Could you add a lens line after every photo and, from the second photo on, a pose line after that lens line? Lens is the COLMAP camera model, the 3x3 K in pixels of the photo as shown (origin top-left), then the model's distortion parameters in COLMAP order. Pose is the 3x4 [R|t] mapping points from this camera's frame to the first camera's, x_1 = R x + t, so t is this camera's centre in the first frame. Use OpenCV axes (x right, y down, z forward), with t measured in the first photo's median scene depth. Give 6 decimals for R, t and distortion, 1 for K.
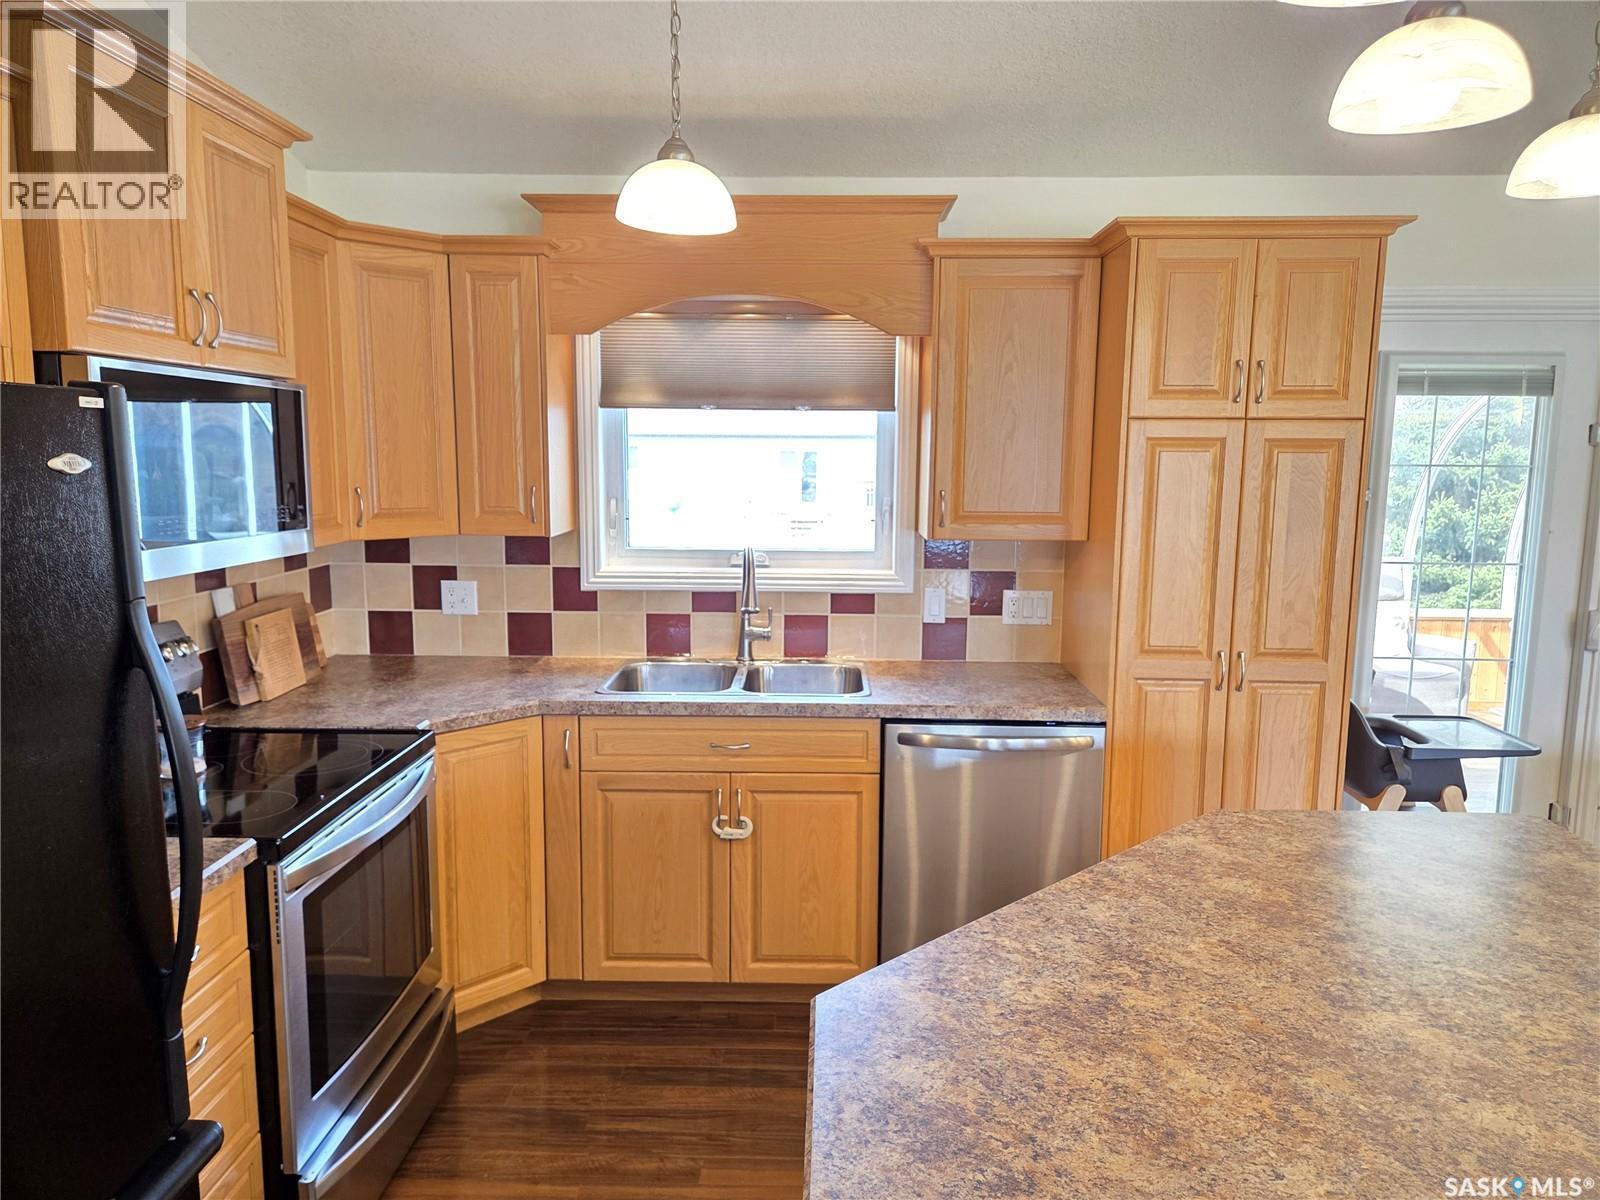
lens RADIAL K [[1075.1, 0, 802.9], [0, 1075.1, 588.7], [0, 0, 1]] dist [0.078026, -0.069096]
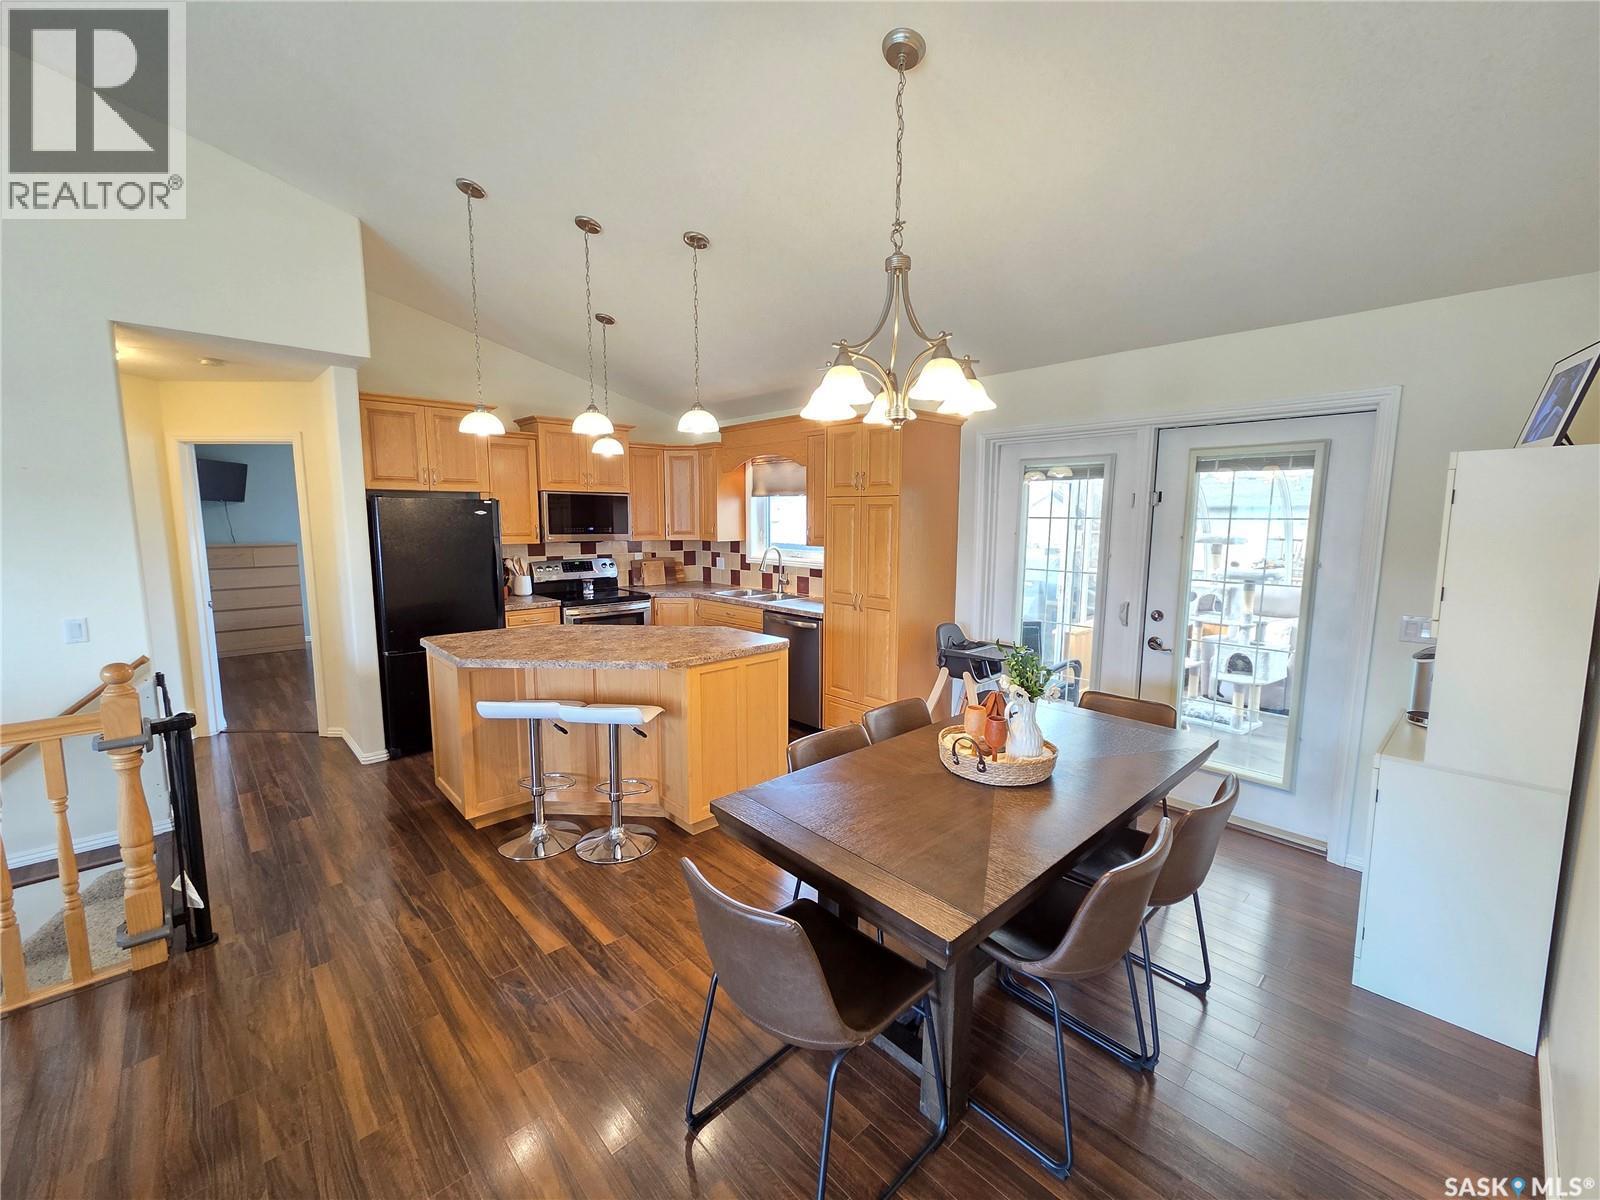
lens RADIAL K [[654.3, 0, 800.0], [0, 654.3, 600.0], [0, 0, 1]] dist [0.001802, 0.000158]
pose [[0.696718, 0.087655, -0.711970, 1.309160], [-0.091704, 0.995246, 0.032792, 0.034669], [0.711459, 0.042443, 0.701444, -0.097663]]
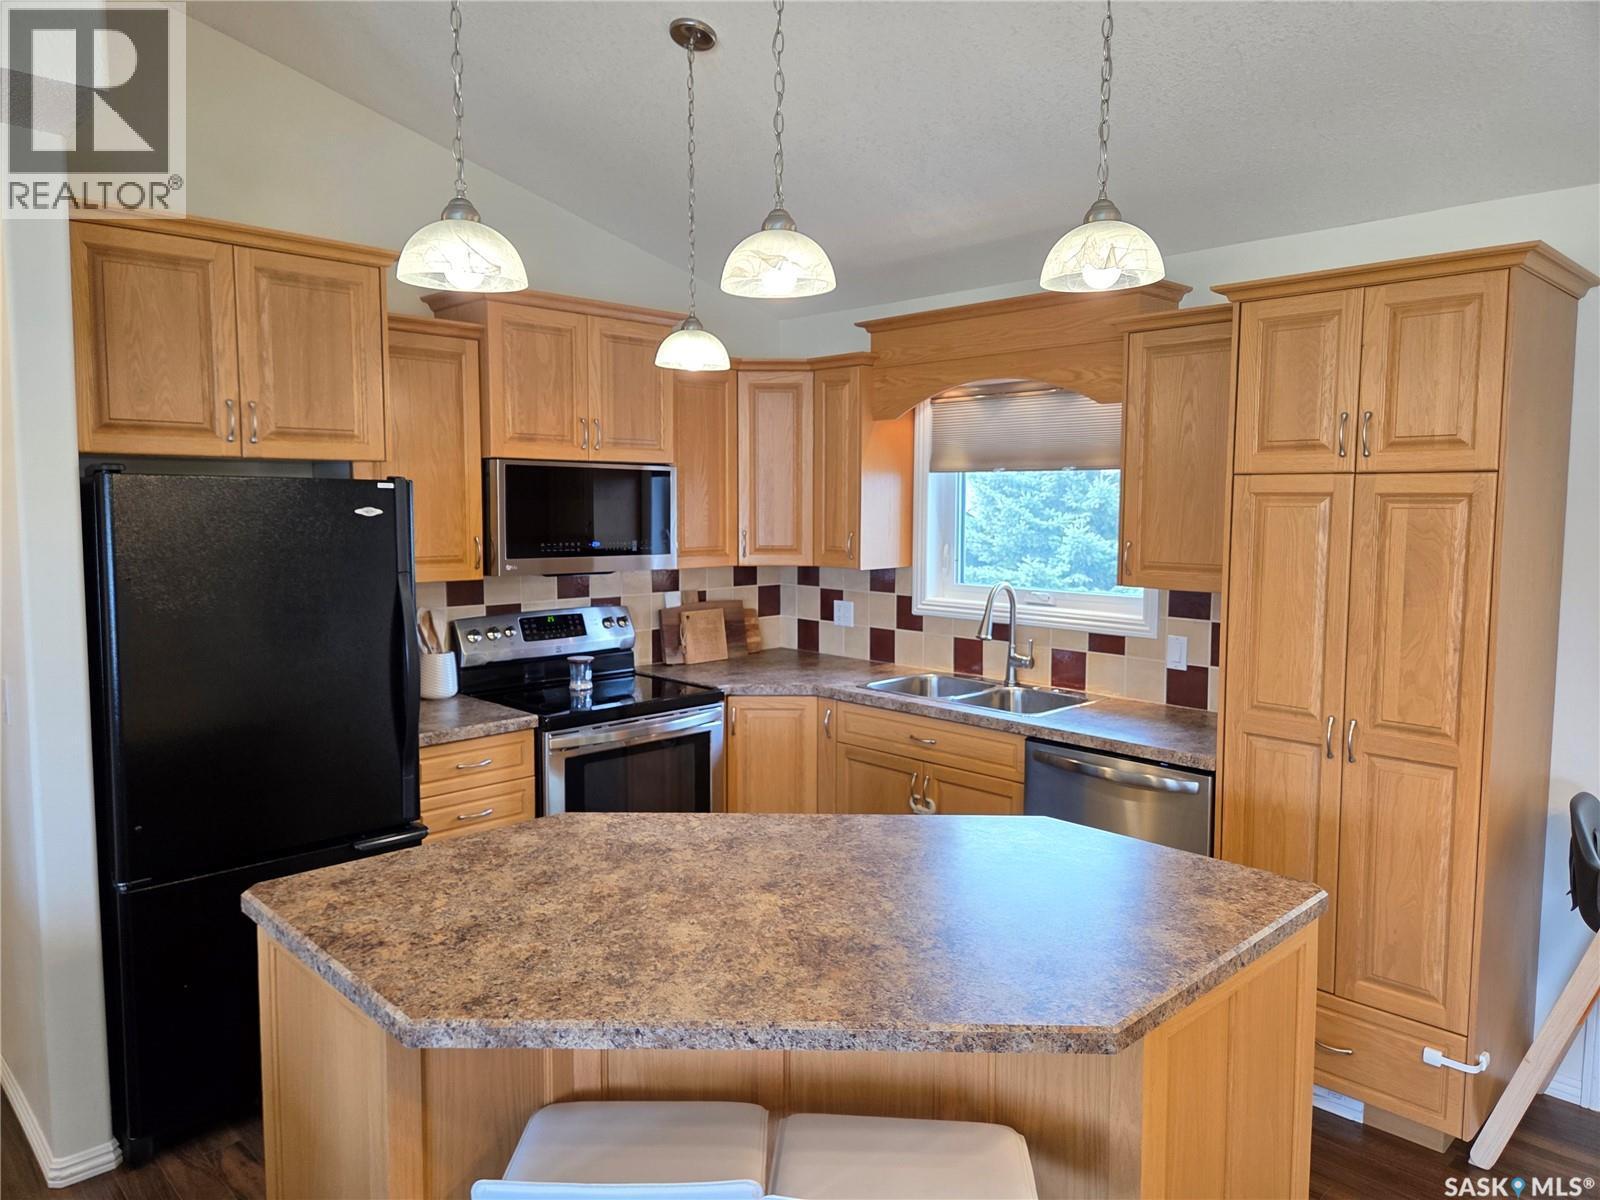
lens RADIAL K [[1075.1, 0, 802.9], [0, 1075.1, 588.7], [0, 0, 1]] dist [0.078026, -0.069096]
pose [[0.713632, 0.053914, -0.698443, 0.703892], [-0.088680, 0.995966, -0.013728, 0.000416], [0.694885, 0.071735, 0.715534, -0.008936]]
